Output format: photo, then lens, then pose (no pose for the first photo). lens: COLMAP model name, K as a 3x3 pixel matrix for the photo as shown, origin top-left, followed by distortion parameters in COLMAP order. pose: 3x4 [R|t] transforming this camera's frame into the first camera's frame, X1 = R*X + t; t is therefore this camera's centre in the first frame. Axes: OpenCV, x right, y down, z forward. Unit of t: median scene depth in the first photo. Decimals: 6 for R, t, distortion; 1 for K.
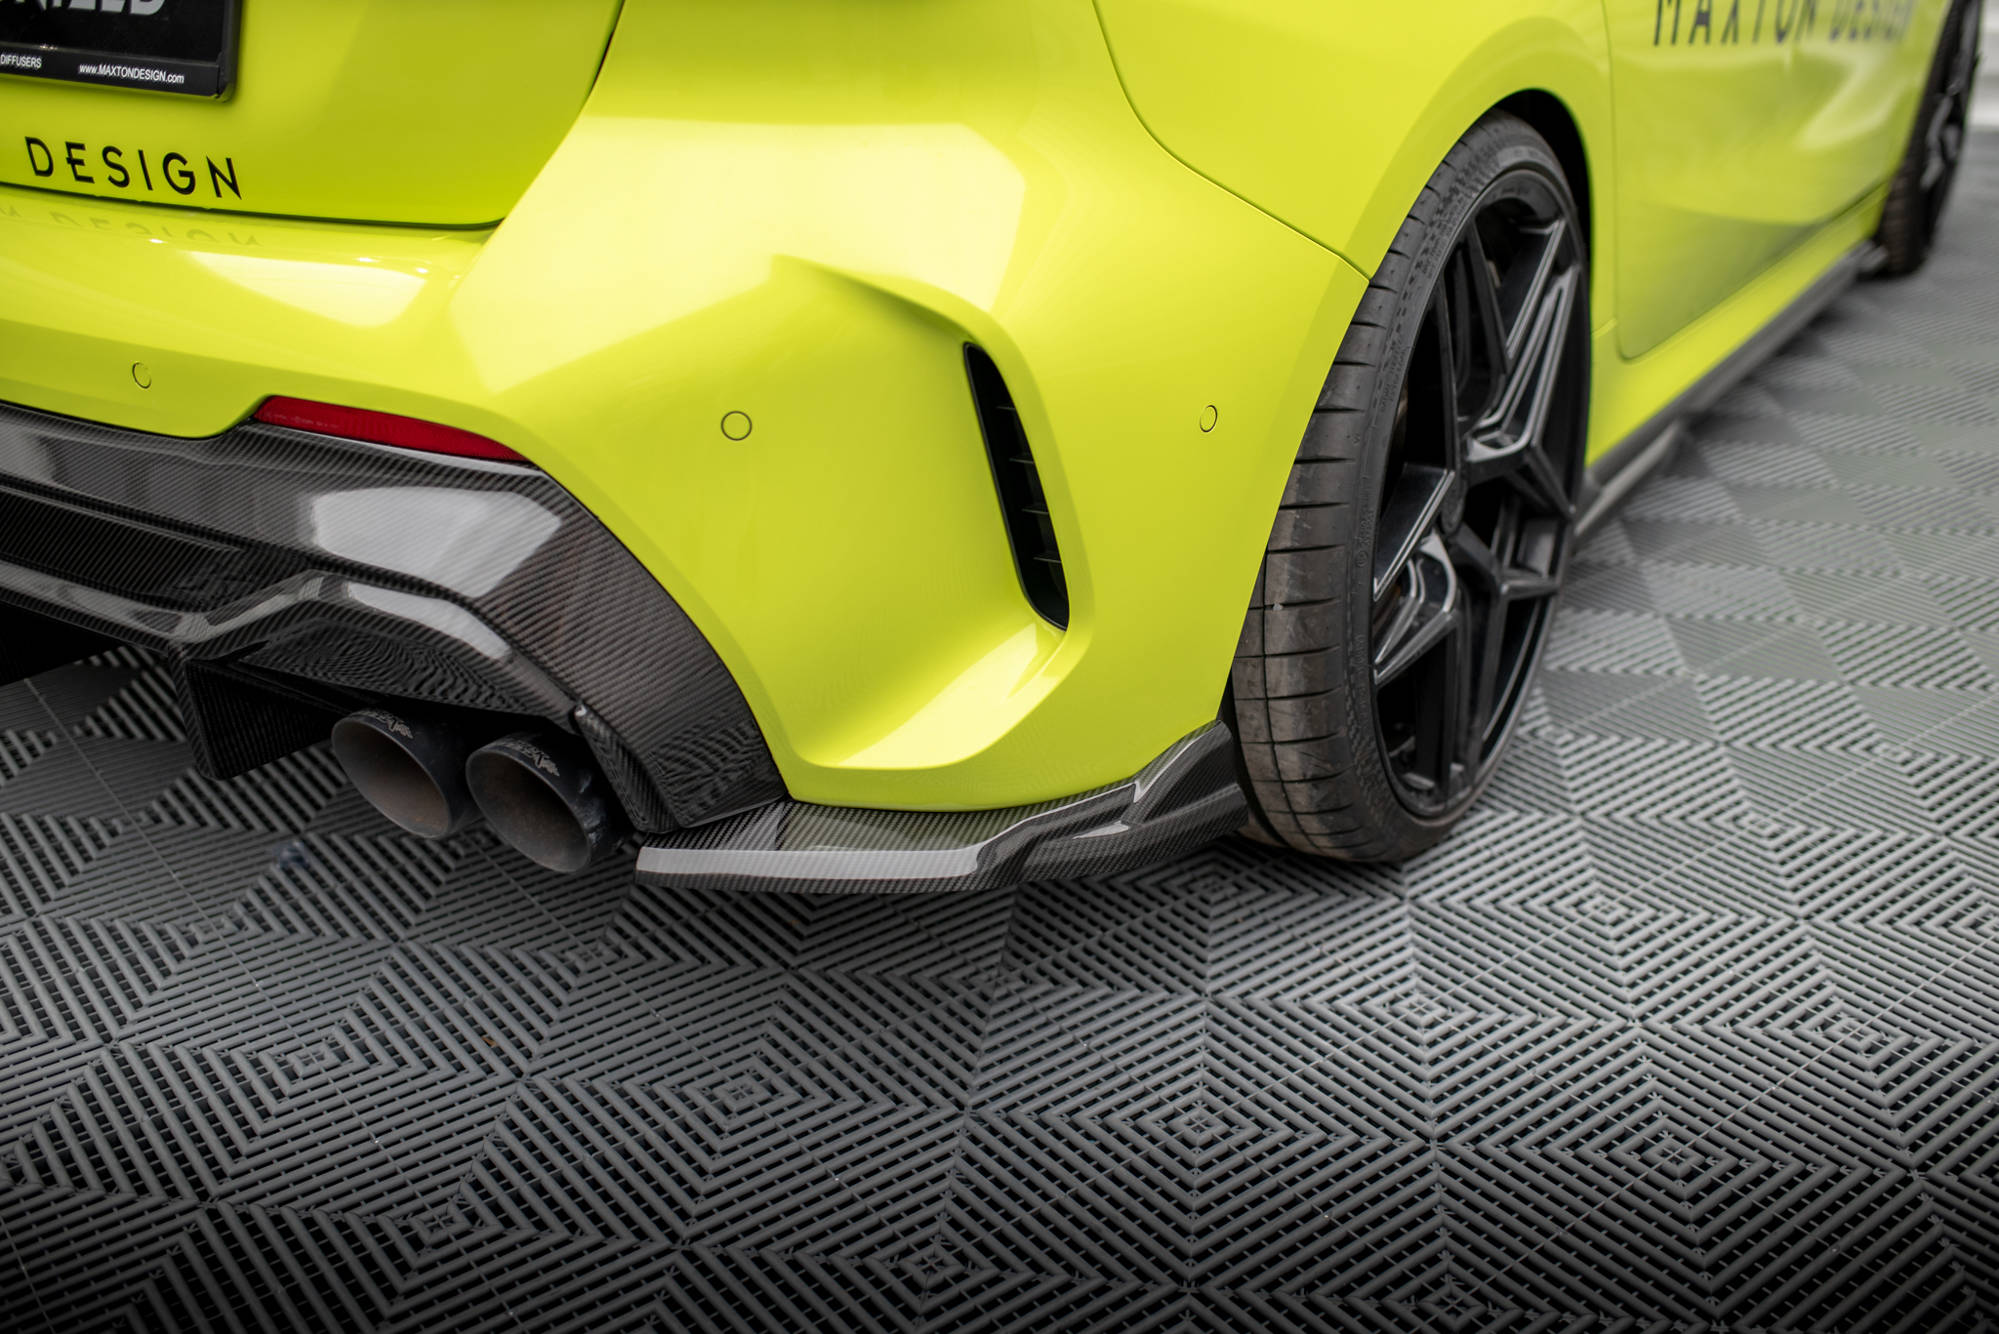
lens RADIAL K [[1988.8, 0, 999.5], [0, 1988.8, 667.0], [0, 0, 1]] dist [-0.094922, 0.102533]
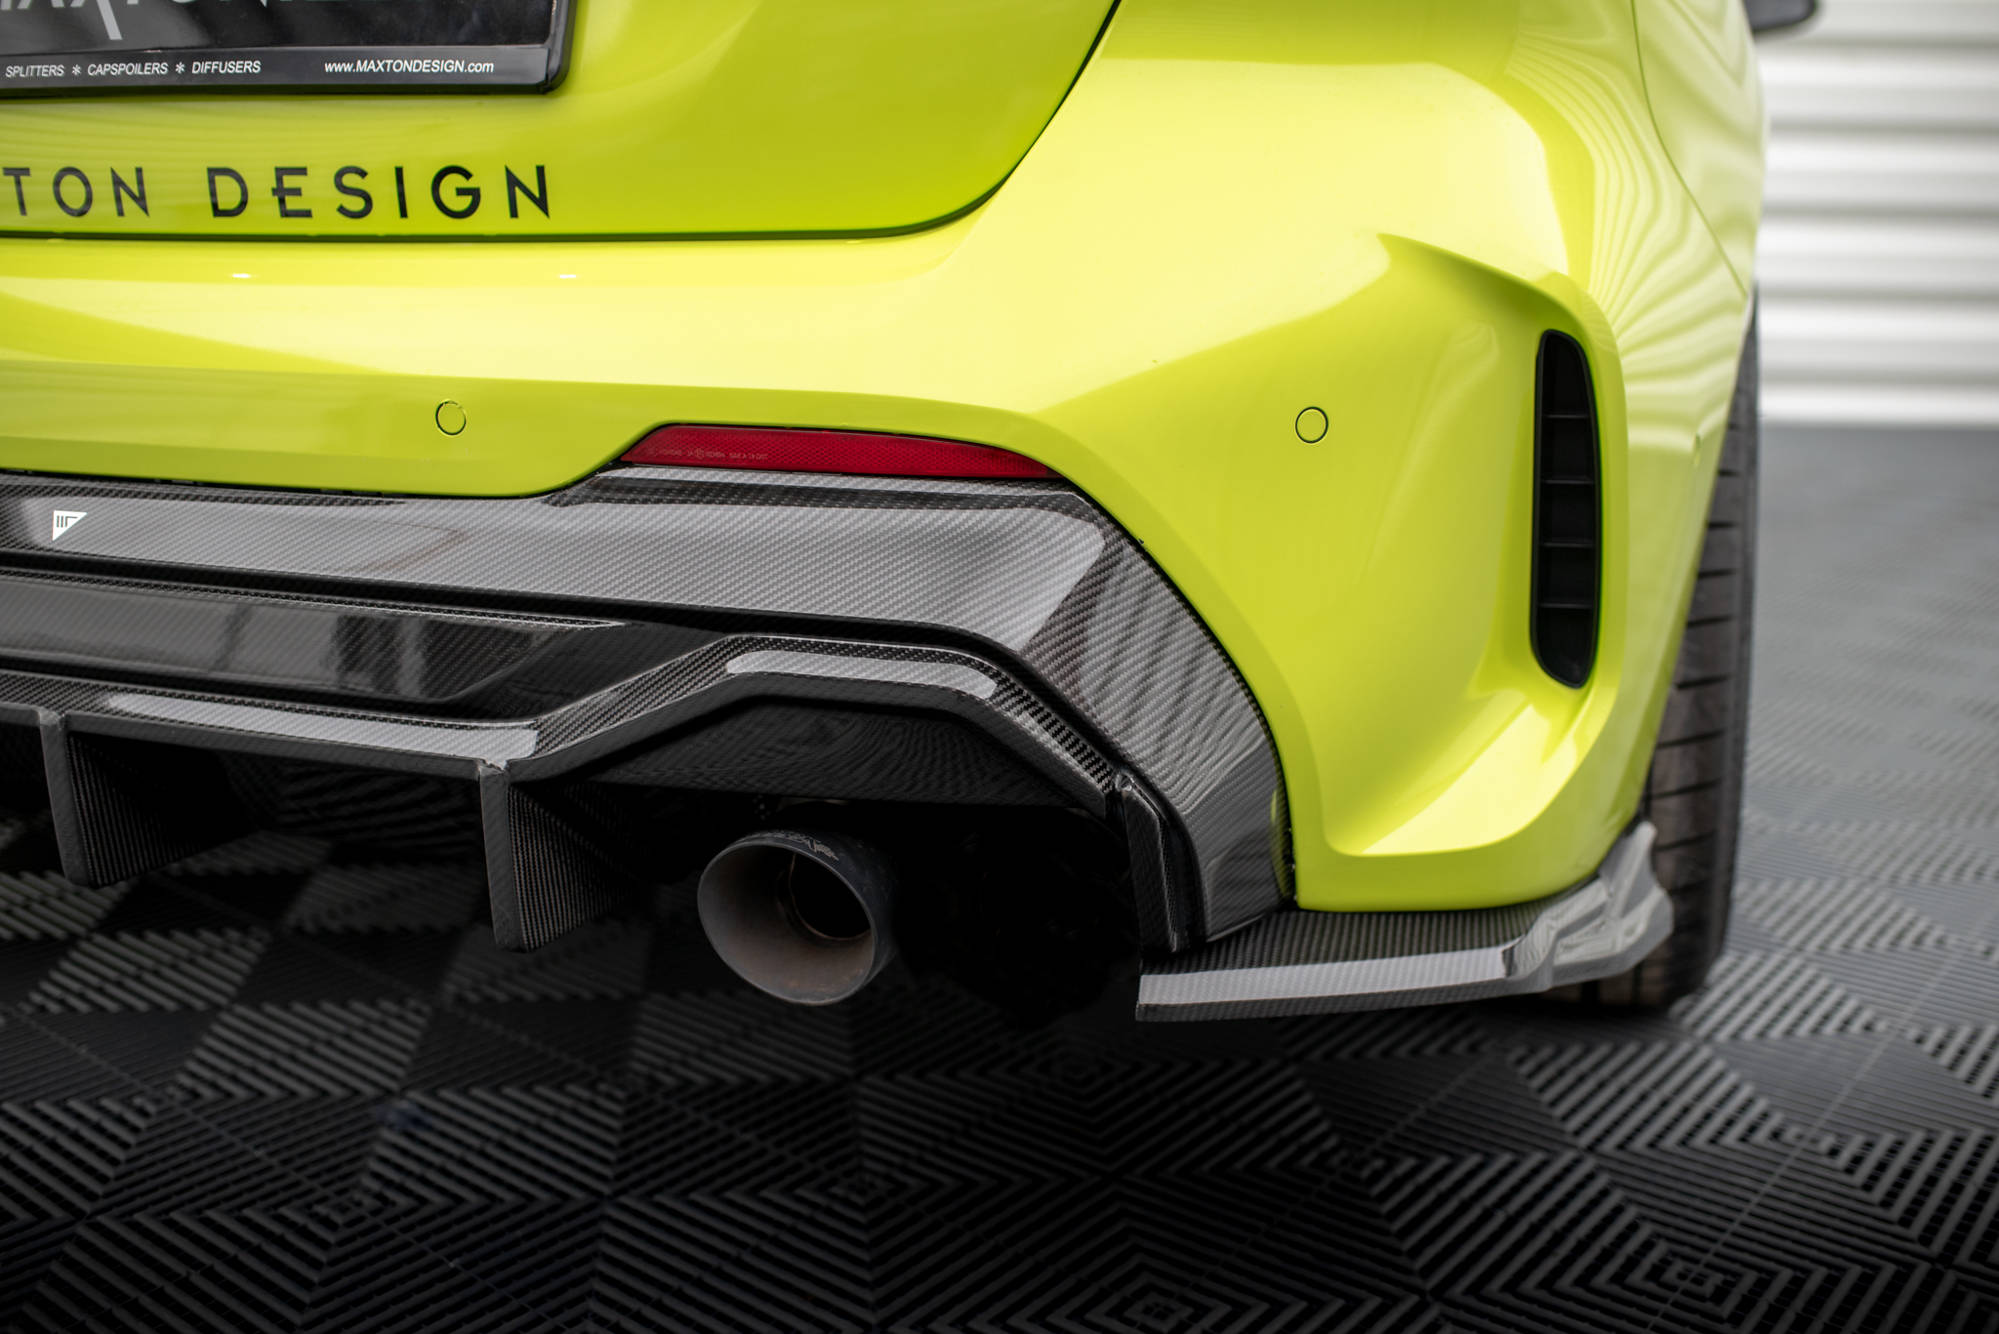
lens RADIAL K [[1988.8, 0, 999.5], [0, 1988.8, 667.0], [0, 0, 1]] dist [-0.094922, 0.102533]
pose [[0.974148, -0.039704, 0.222393, -0.370483], [0.079005, 0.982147, -0.170720, 0.091363], [-0.211645, 0.183877, 0.959894, 0.199640]]
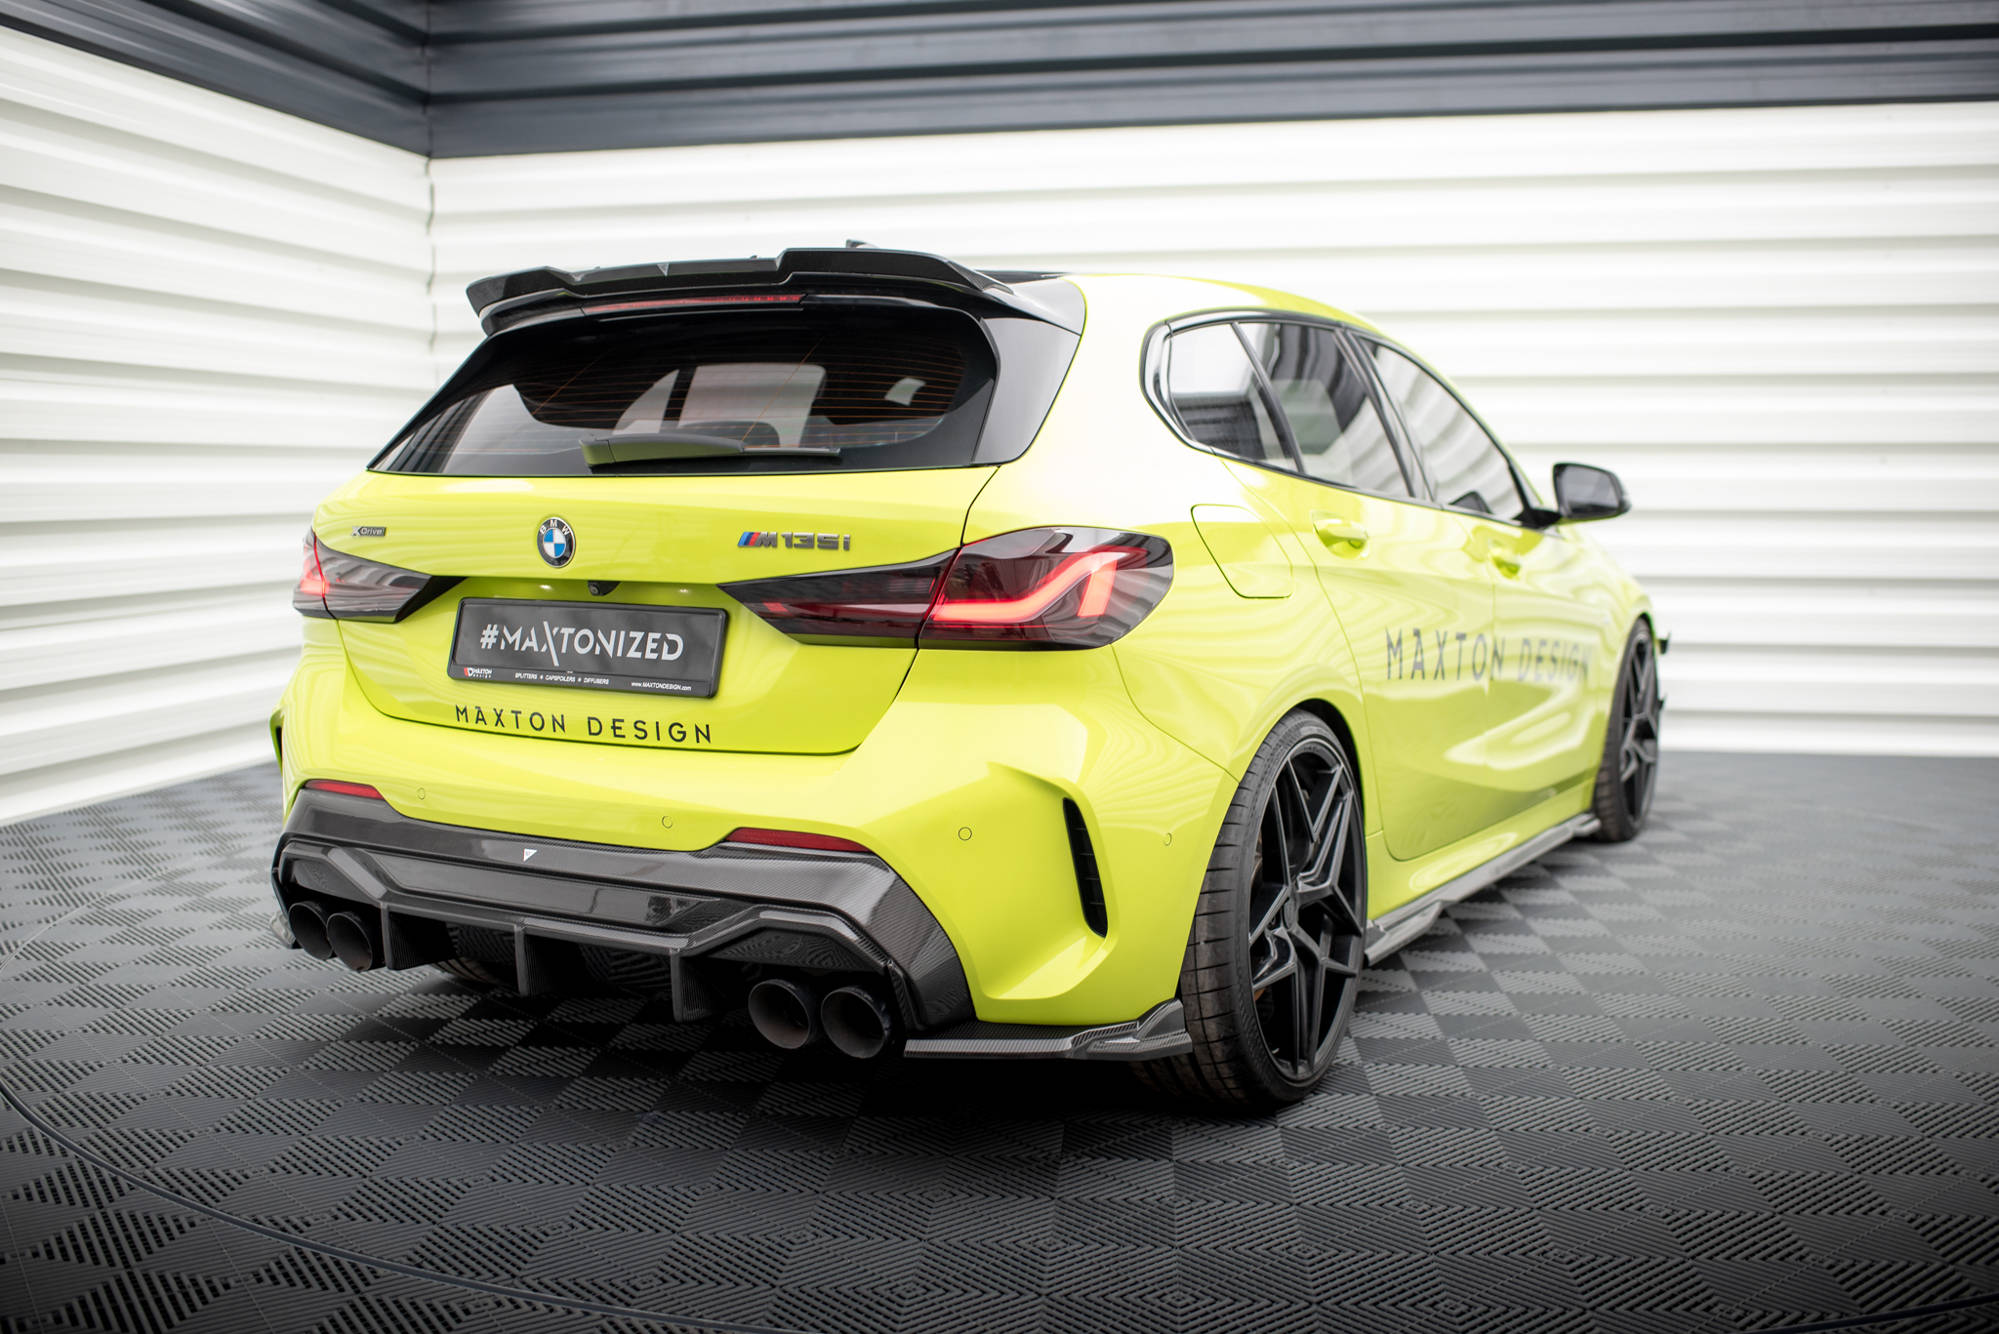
lens RADIAL K [[1933.8, 0, 955.8], [0, 1933.8, 663.2], [0, 0, 1]] dist [0.007538, -0.877146]
pose [[0.999541, -0.001263, 0.030279, -0.172845], [0.010941, 0.946780, -0.321695, 0.336113], [-0.028261, 0.321878, 0.946359, -0.963510]]
